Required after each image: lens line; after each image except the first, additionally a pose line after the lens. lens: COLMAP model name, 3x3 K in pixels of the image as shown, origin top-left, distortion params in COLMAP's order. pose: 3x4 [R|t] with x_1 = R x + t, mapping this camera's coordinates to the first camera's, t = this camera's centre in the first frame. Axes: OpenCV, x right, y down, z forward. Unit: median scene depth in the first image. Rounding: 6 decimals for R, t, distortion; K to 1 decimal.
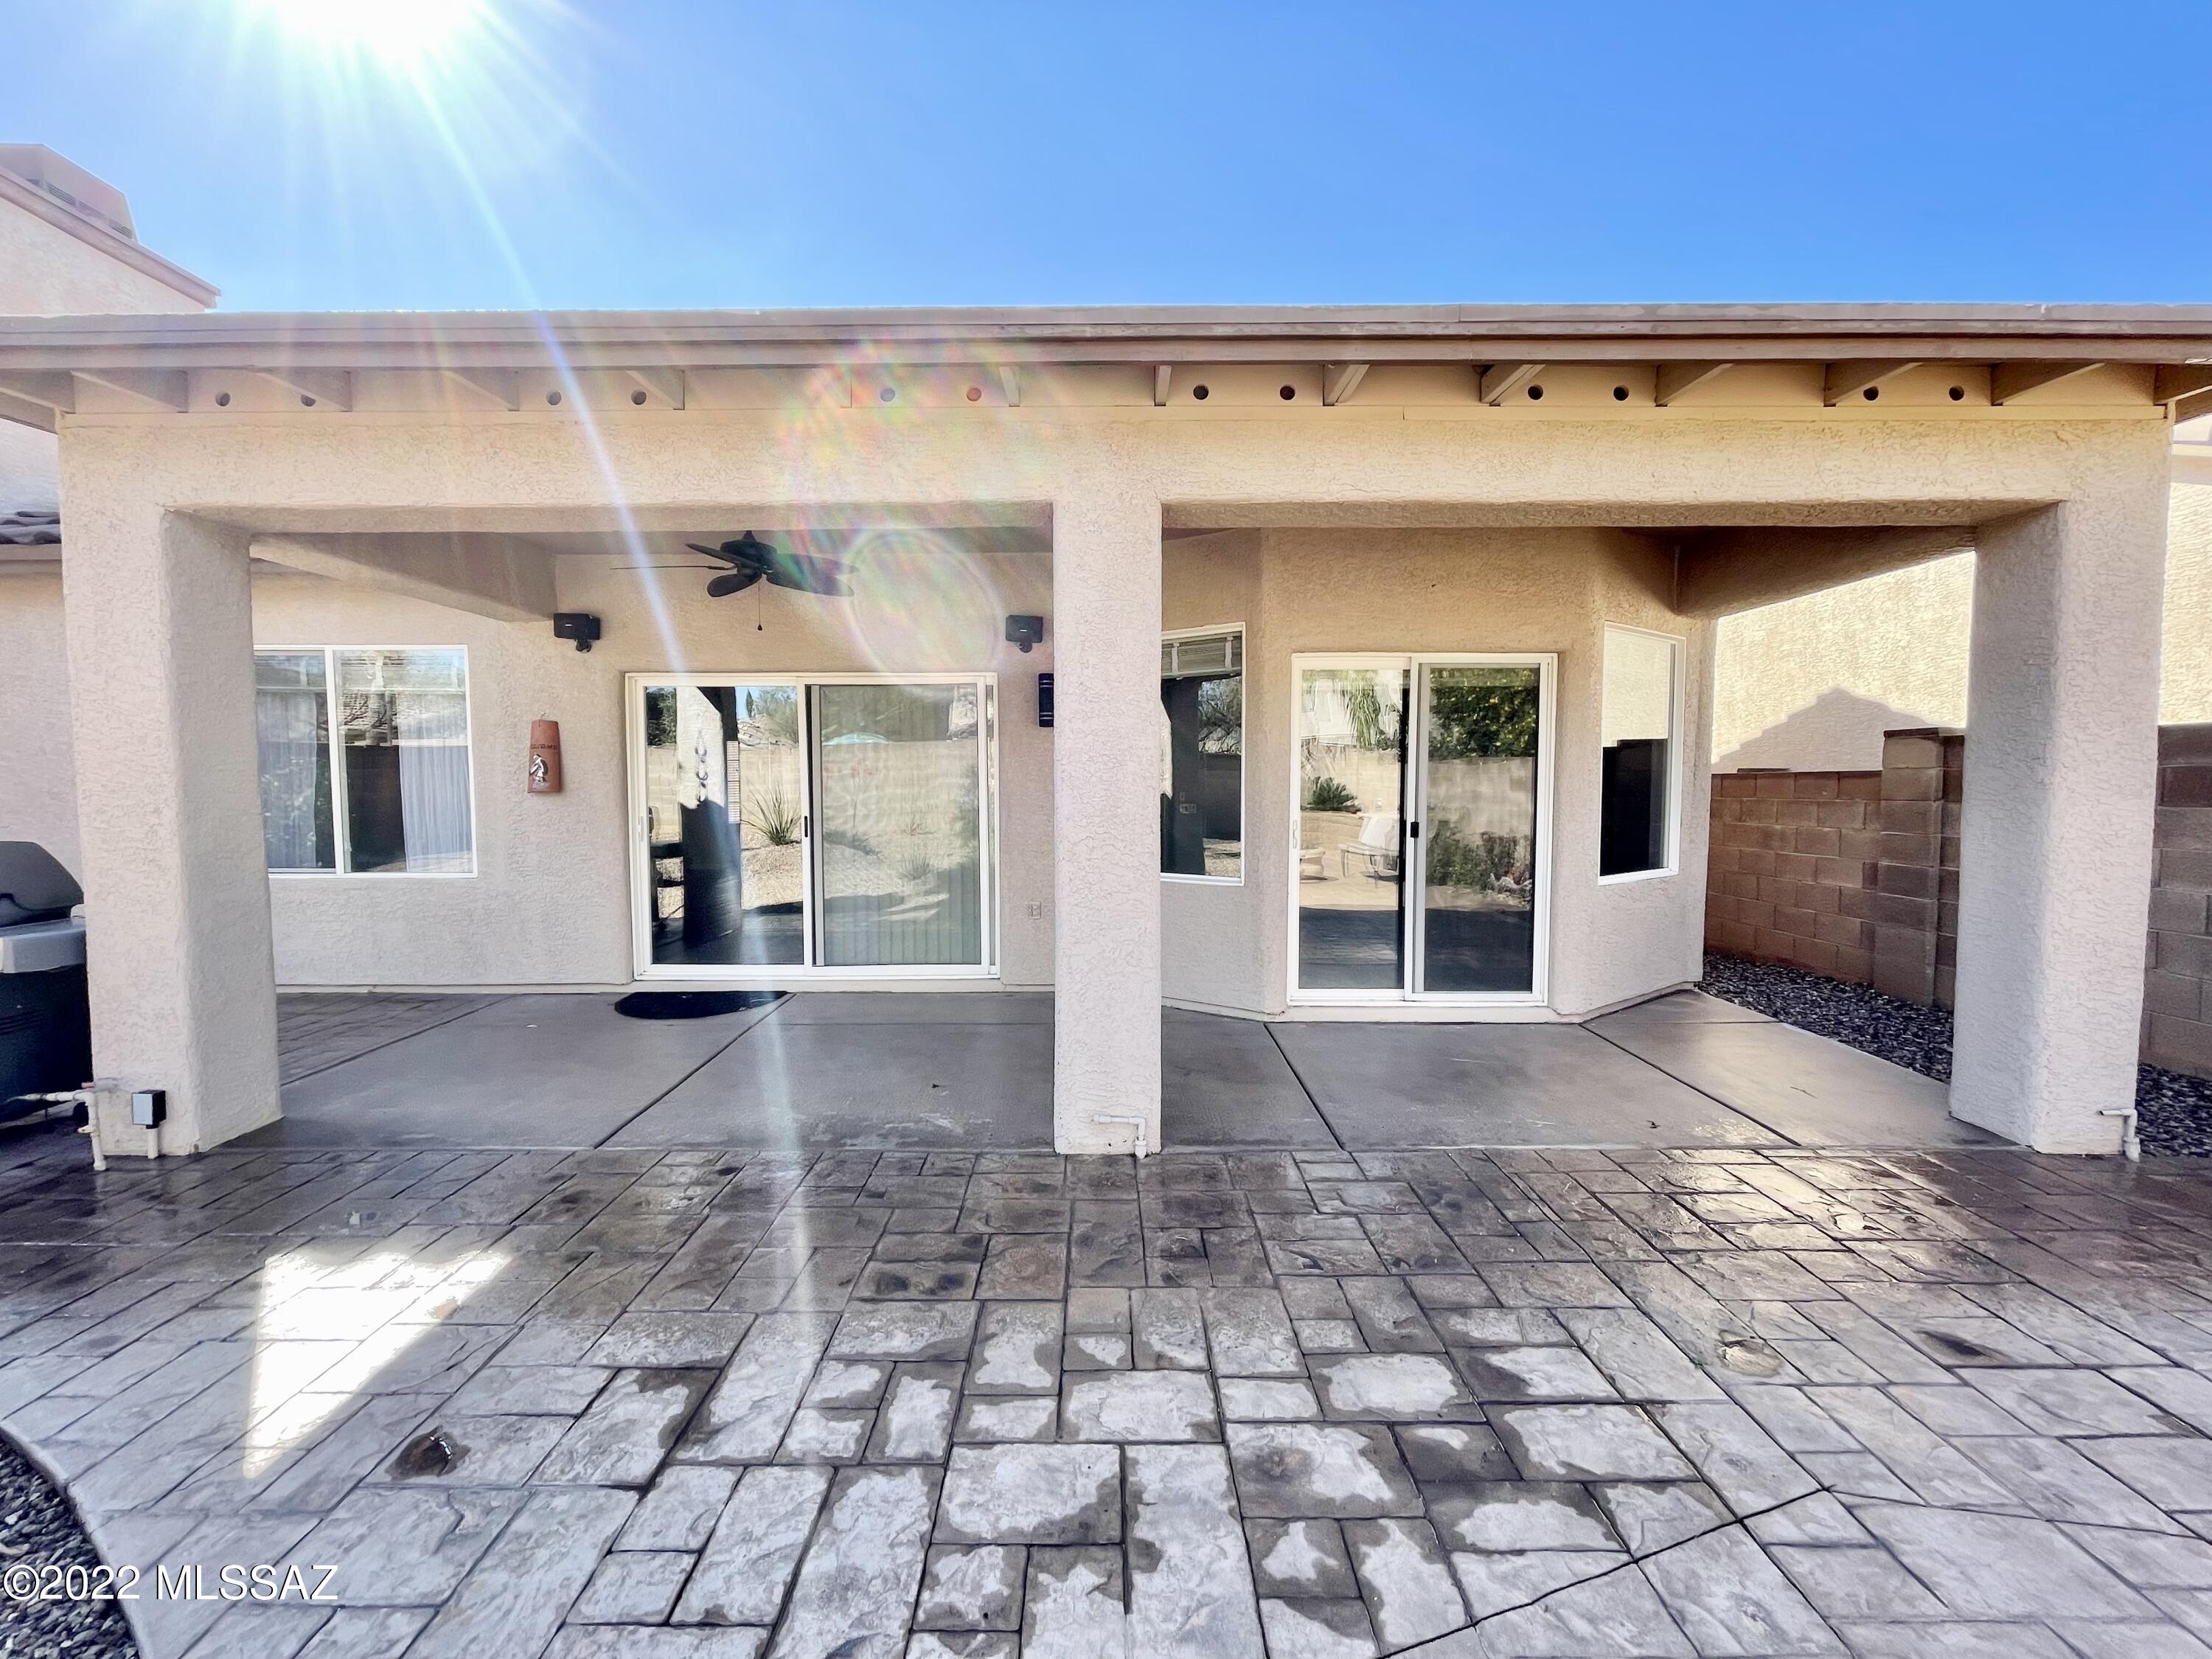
lens RADIAL K [[896.3, 0, 1090.3], [0, 896.3, 837.4], [0, 0, 1]] dist [-0.002076, -0.000080]
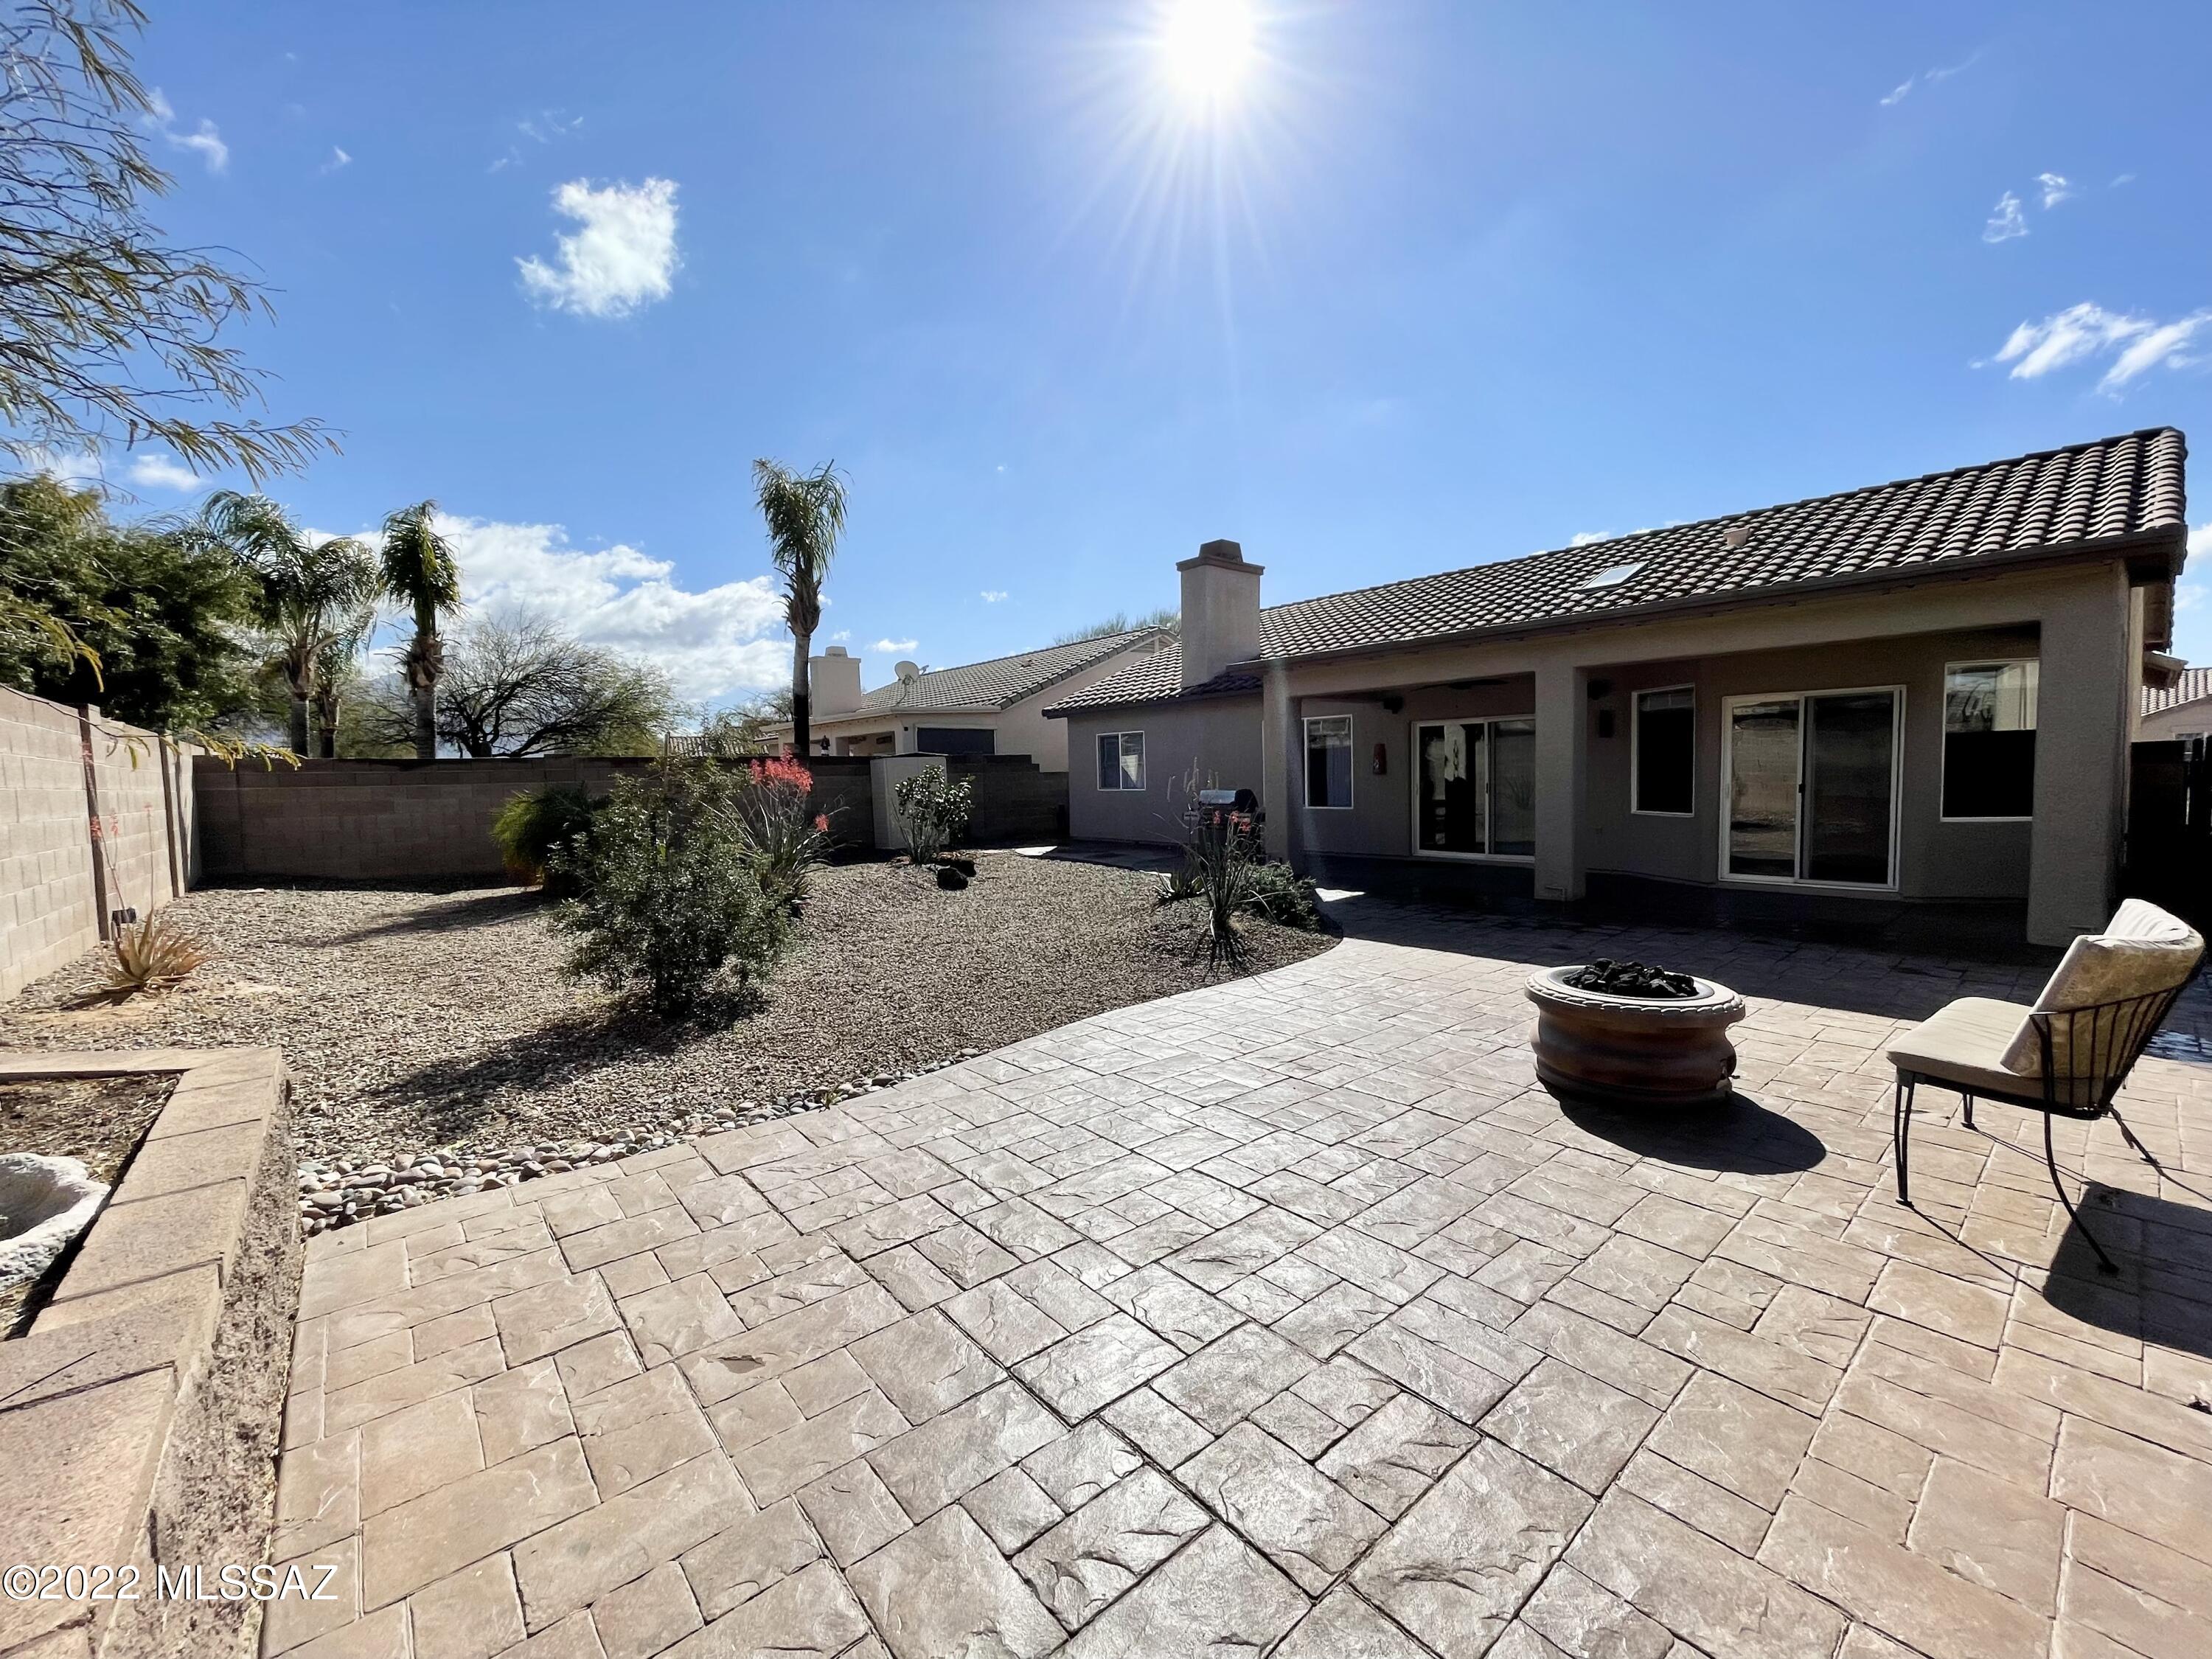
lens RADIAL K [[880.3, 0, 1106.0], [0, 880.3, 829.5], [0, 0, 1]] dist [0.001112, 0.000365]
pose [[0.657384, 0.033092, -0.752829, 1.878388], [-0.022254, 0.999452, 0.024500, 0.154524], [0.753227, 0.000648, 0.657760, -3.001204]]
